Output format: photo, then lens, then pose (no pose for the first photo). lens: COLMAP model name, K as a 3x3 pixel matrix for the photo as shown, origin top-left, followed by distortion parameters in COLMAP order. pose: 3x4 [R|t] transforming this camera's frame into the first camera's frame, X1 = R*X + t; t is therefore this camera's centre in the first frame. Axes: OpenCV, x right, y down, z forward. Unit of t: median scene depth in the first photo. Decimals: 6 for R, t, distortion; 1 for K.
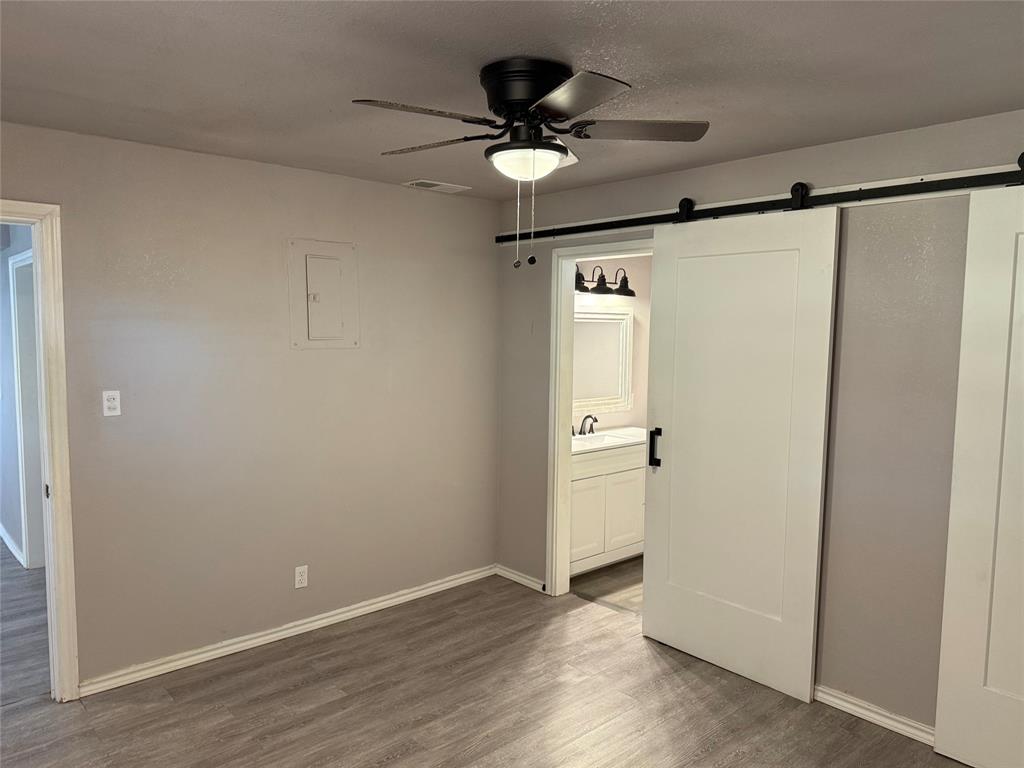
lens RADIAL K [[727.0, 0, 512.0], [0, 727.0, 384.0], [0, 0, 1]] dist [0.050630, -0.054317]
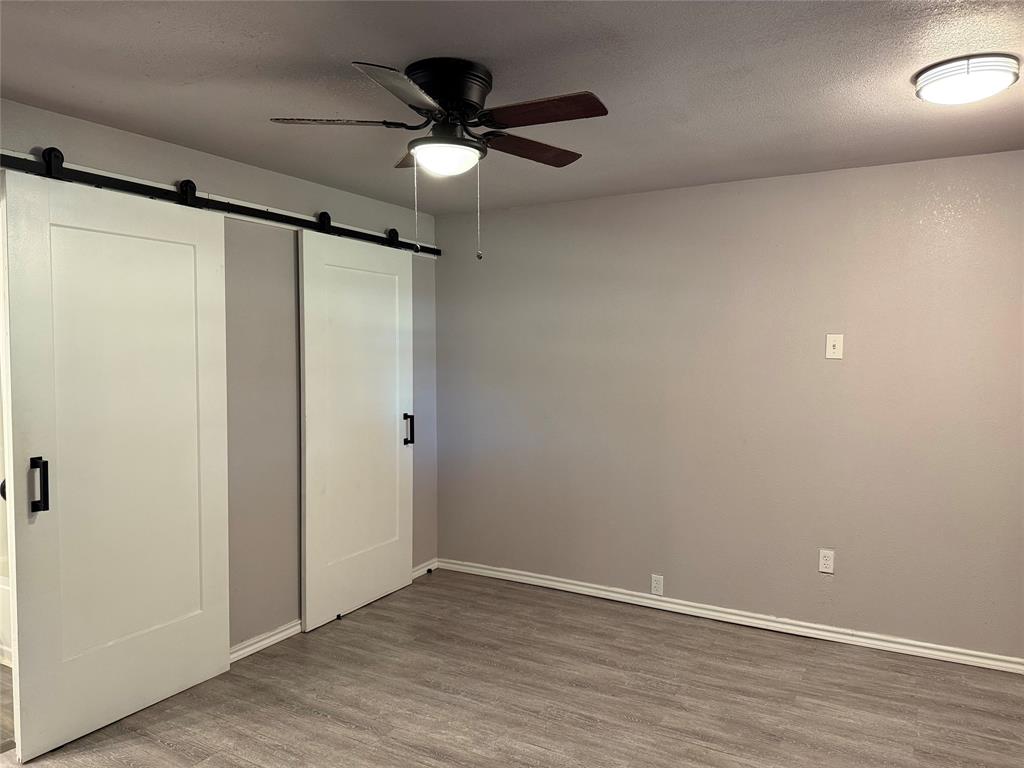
lens RADIAL K [[727.0, 0, 512.0], [0, 727.0, 384.0], [0, 0, 1]] dist [0.050630, -0.054317]
pose [[-0.314355, -0.059078, 0.947466, -0.734725], [0.069112, 0.993989, 0.084910, -0.047495], [-0.946786, 0.092173, -0.308382, 0.909349]]
